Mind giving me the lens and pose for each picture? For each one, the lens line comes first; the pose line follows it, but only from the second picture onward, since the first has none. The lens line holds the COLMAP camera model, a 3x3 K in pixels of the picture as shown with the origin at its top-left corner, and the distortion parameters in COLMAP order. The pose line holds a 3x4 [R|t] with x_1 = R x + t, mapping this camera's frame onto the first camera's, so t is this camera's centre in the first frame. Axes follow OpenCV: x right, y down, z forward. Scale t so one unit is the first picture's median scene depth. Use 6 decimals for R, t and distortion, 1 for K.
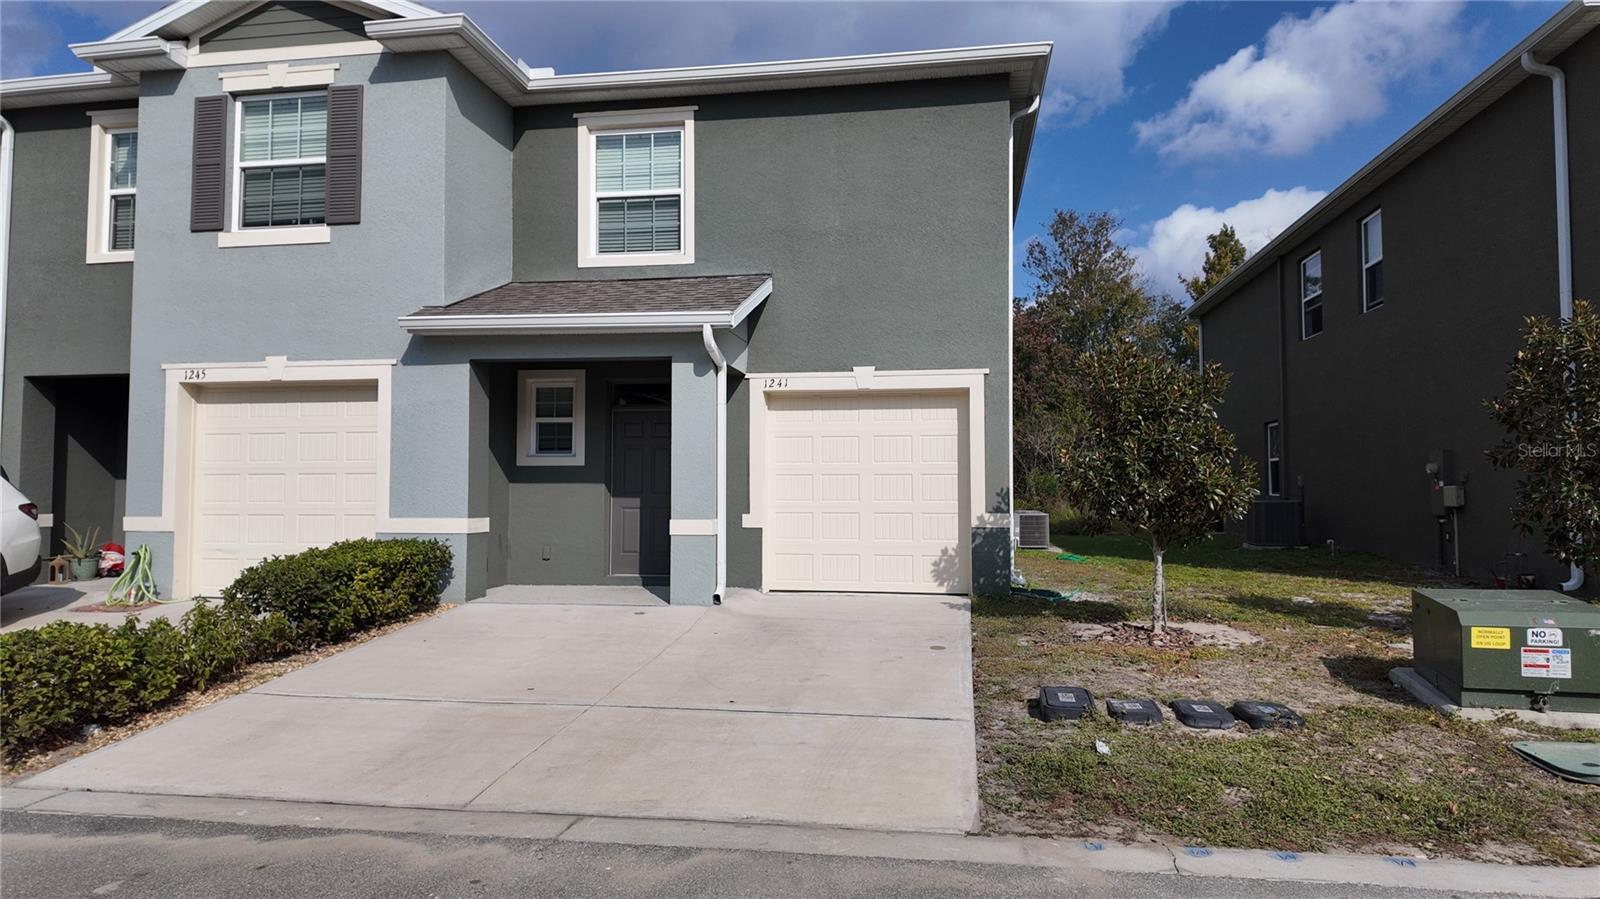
lens RADIAL K [[943.0, 0, 795.8], [0, 943.0, 453.2], [0, 0, 1]] dist [0.061851, -0.060922]
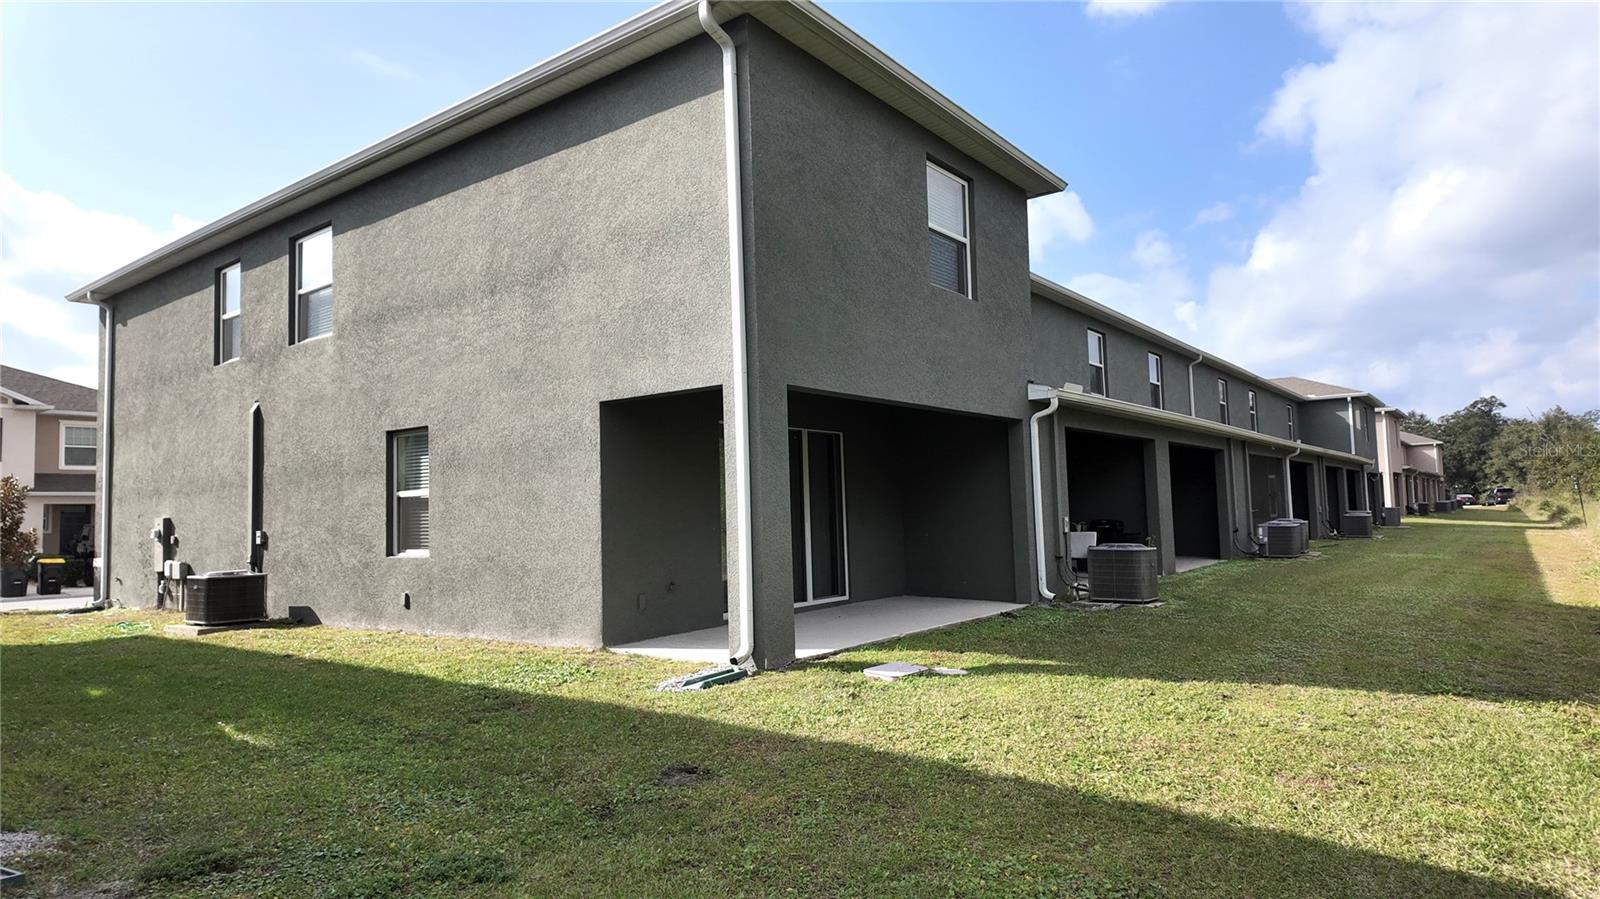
lens RADIAL K [[943.0, 0, 795.8], [0, 943.0, 453.2], [0, 0, 1]] dist [0.061851, -0.060922]
pose [[0.464765, 0.044096, 0.884335, -1.847010], [-0.011571, 0.998976, -0.043731, -0.140187], [-0.885358, 0.010092, 0.464800, -2.529169]]
